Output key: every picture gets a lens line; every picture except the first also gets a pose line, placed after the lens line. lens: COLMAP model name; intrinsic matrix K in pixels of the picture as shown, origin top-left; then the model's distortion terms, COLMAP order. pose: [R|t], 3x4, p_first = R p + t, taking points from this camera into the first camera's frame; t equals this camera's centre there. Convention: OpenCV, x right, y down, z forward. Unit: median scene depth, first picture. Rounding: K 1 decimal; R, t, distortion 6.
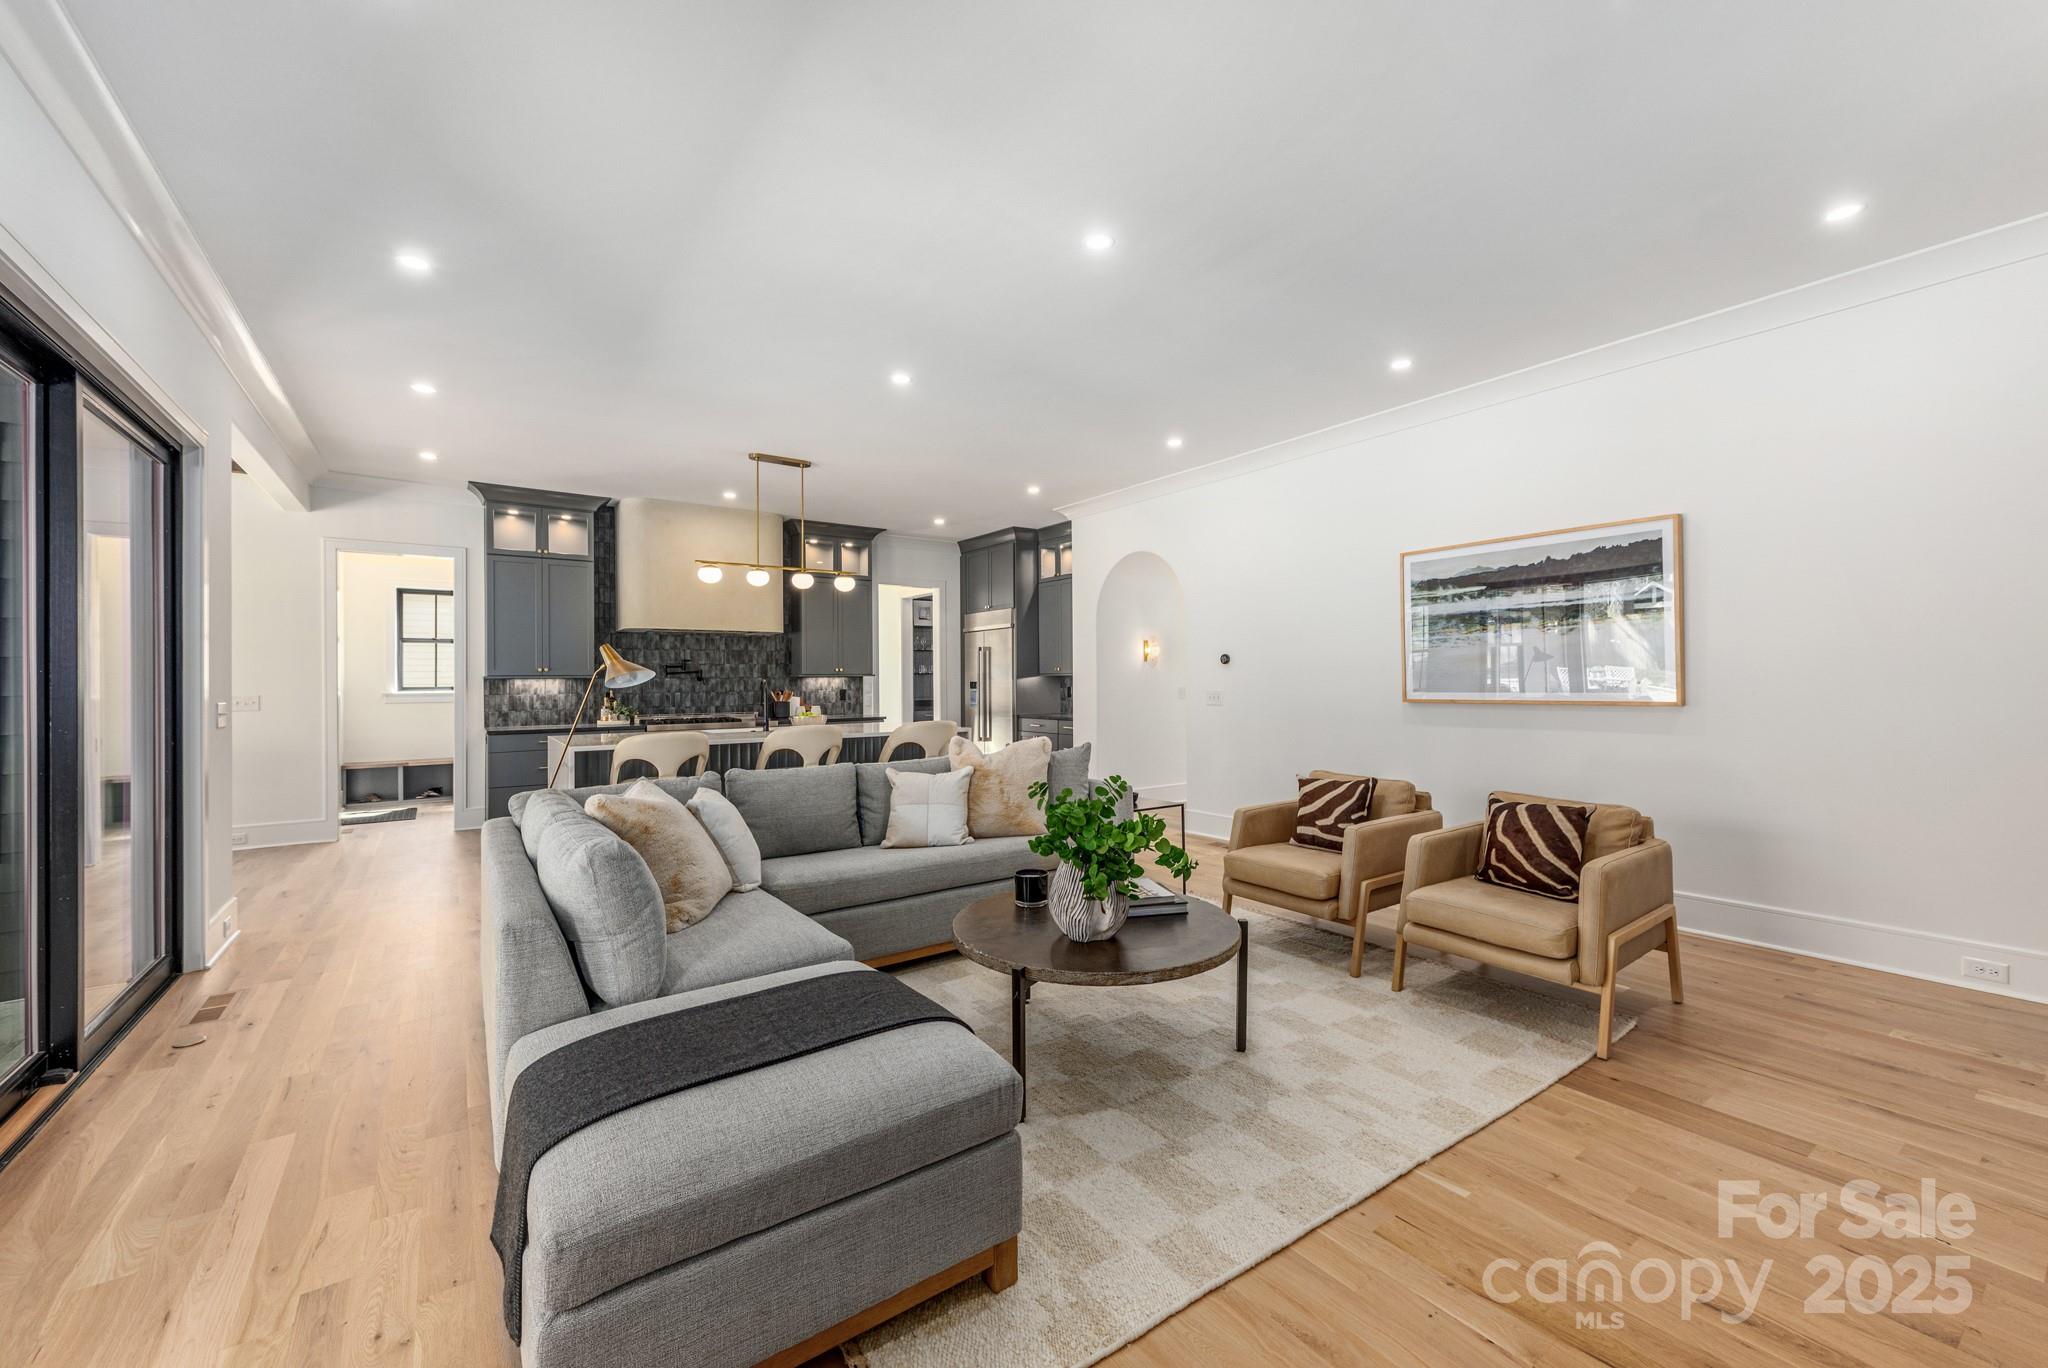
lens RADIAL K [[803.9, 0, 1027.5], [0, 803.9, 681.9], [0, 0, 1]] dist [0.015373, -0.003524]
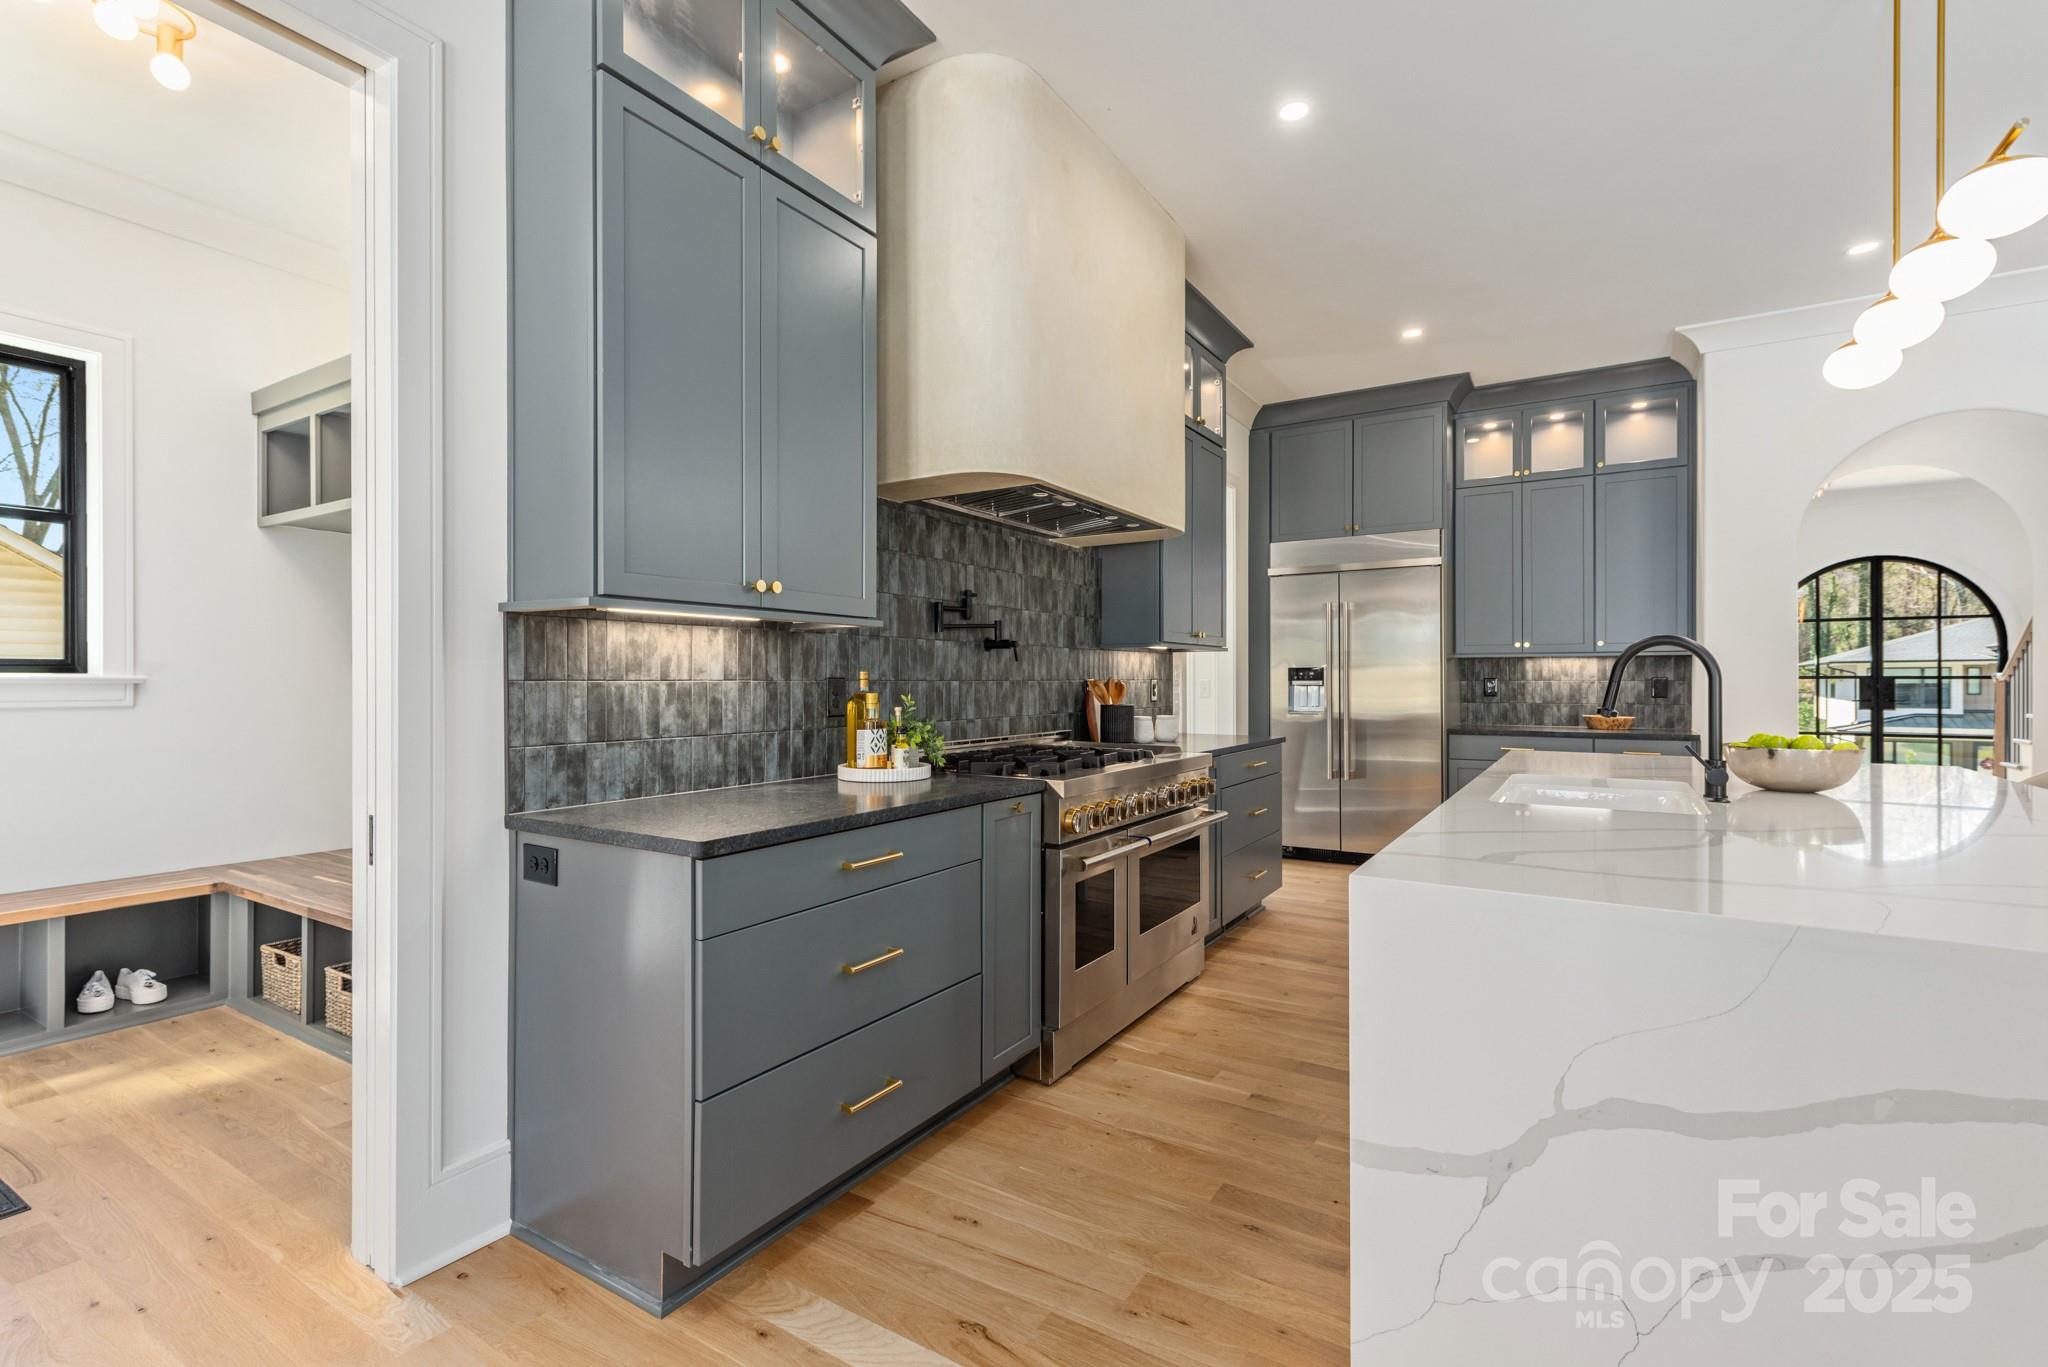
lens RADIAL K [[919.3, 0, 1024.0], [0, 919.3, 683.5], [0, 0, 1]] dist [0.001214, -0.000079]
pose [[0.921042, 0.006507, 0.389409, -0.617522], [-0.005960, 0.999979, -0.002614, 0.016540], [-0.389418, 0.000086, 0.921061, 0.665813]]
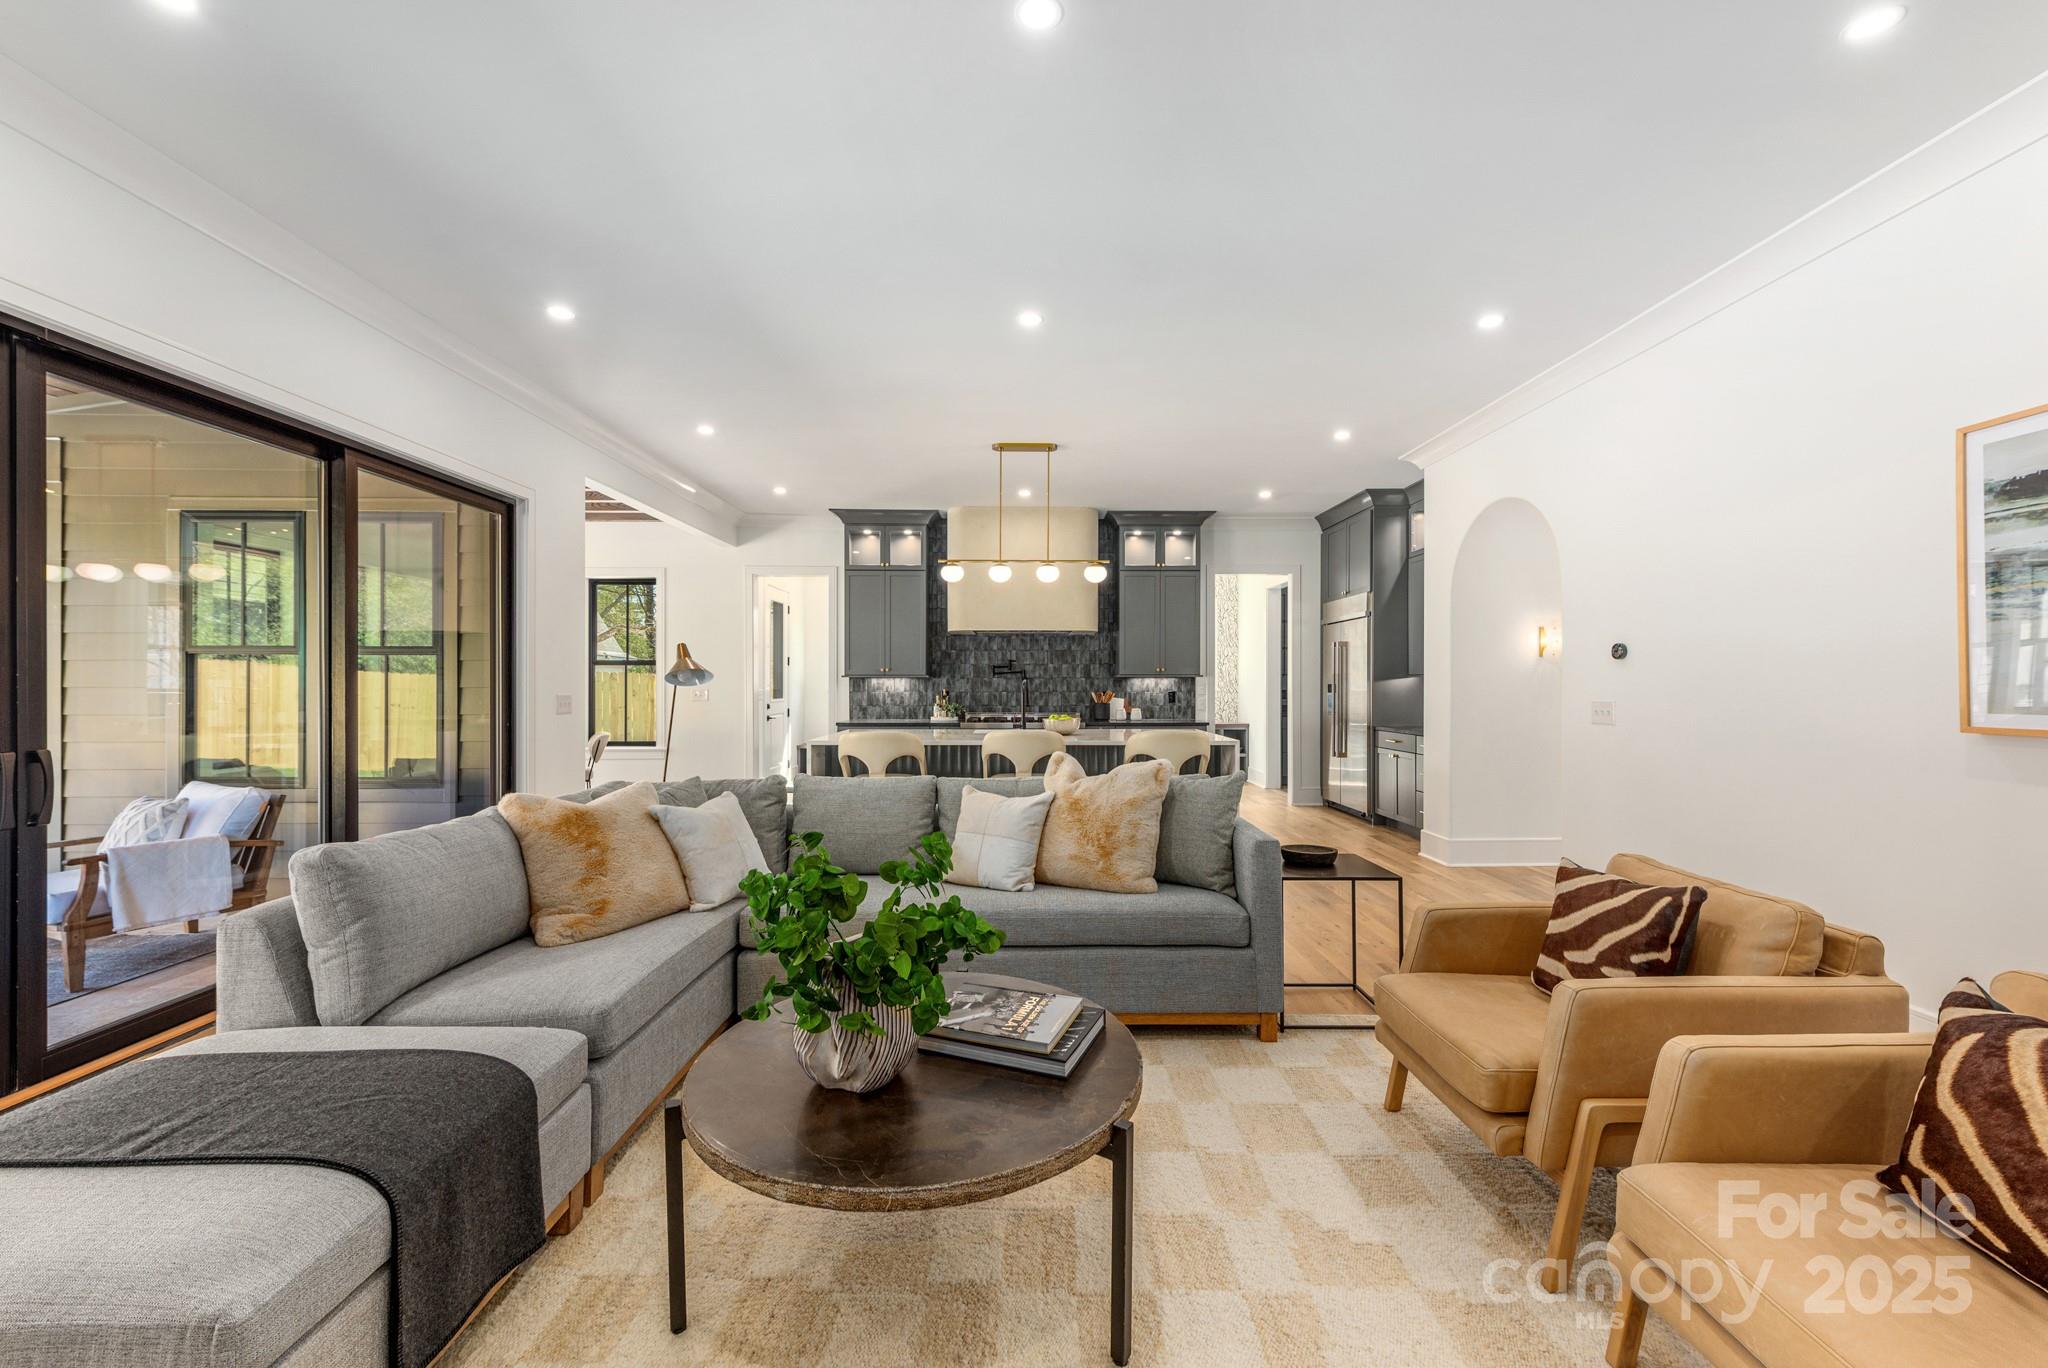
lens RADIAL K [[803.9, 0, 1027.5], [0, 803.9, 681.9], [0, 0, 1]] dist [0.015373, -0.003524]
pose [[0.823976, 0.007804, -0.566571, 0.189098], [-0.008616, 0.999962, 0.001243, -0.001167], [0.566559, 0.003857, 0.824012, 0.185130]]
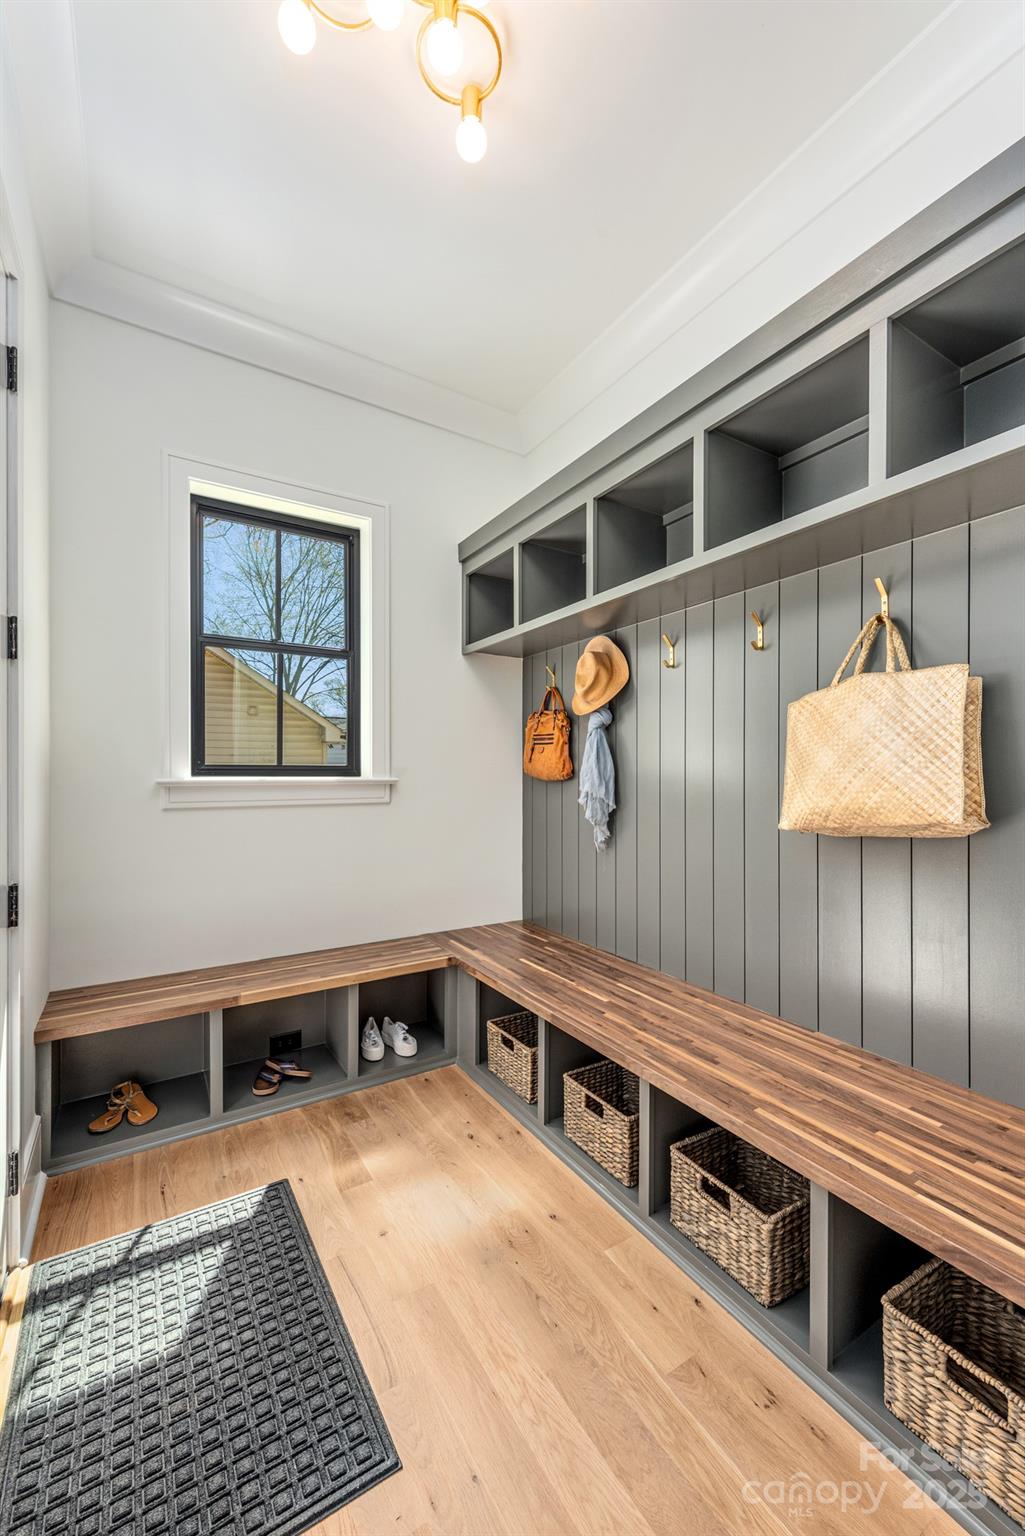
lens RADIAL K [[602.9, 0, 512.5], [0, 602.9, 768.0], [0, 0, 1]] dist [0.015373, -0.003524]
pose [[0.998259, 0.003496, -0.058887, -0.750434], [-0.003707, 0.999987, -0.003476, 0.008930], [0.058874, 0.003688, 0.998259, 0.893954]]
